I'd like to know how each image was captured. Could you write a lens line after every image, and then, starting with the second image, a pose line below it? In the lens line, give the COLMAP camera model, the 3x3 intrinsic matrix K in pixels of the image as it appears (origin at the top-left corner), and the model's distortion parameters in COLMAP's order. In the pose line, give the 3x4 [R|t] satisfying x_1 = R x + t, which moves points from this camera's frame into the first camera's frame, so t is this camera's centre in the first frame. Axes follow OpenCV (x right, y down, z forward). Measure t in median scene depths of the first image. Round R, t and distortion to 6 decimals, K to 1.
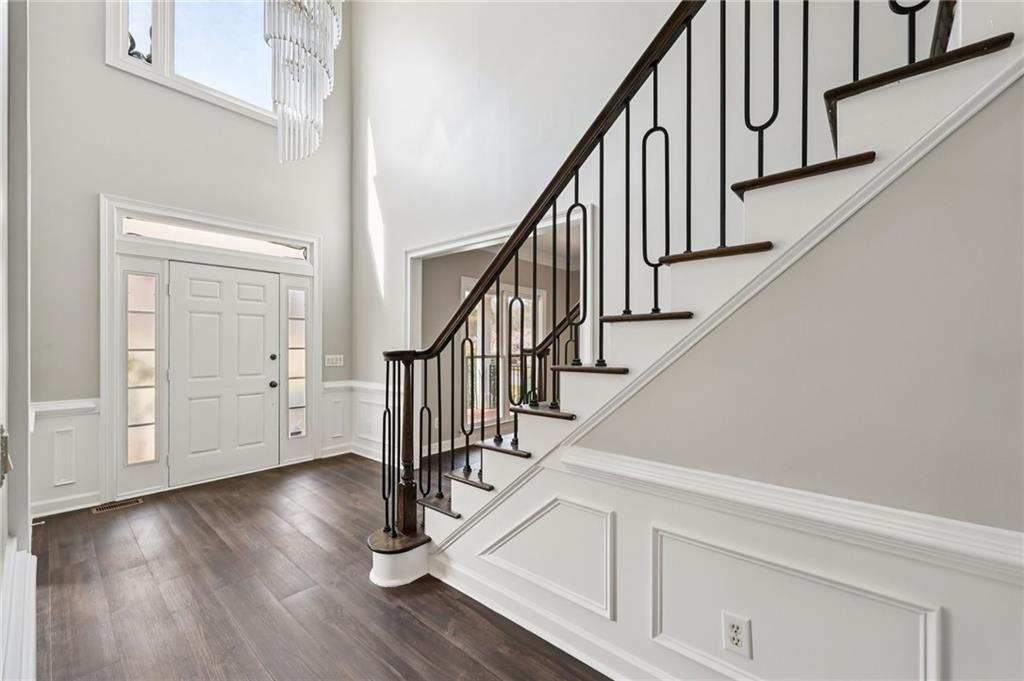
lens RADIAL K [[409.7, 0, 509.3], [0, 409.7, 343.2], [0, 0, 1]] dist [-0.002524, 0.000280]
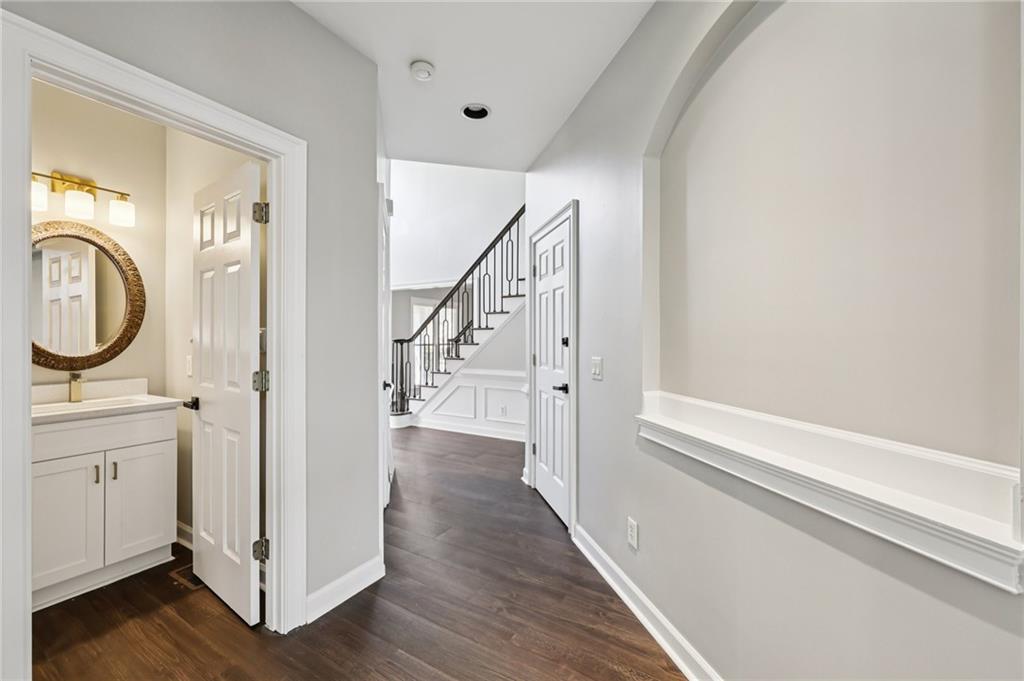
lens RADIAL K [[409.7, 0, 509.3], [0, 409.7, 343.2], [0, 0, 1]] dist [-0.002524, 0.000280]
pose [[0.983531, -0.000712, 0.180739, -0.055927], [-0.002002, 0.999888, 0.014835, 0.005279], [-0.180729, -0.014952, 0.983419, -1.687952]]
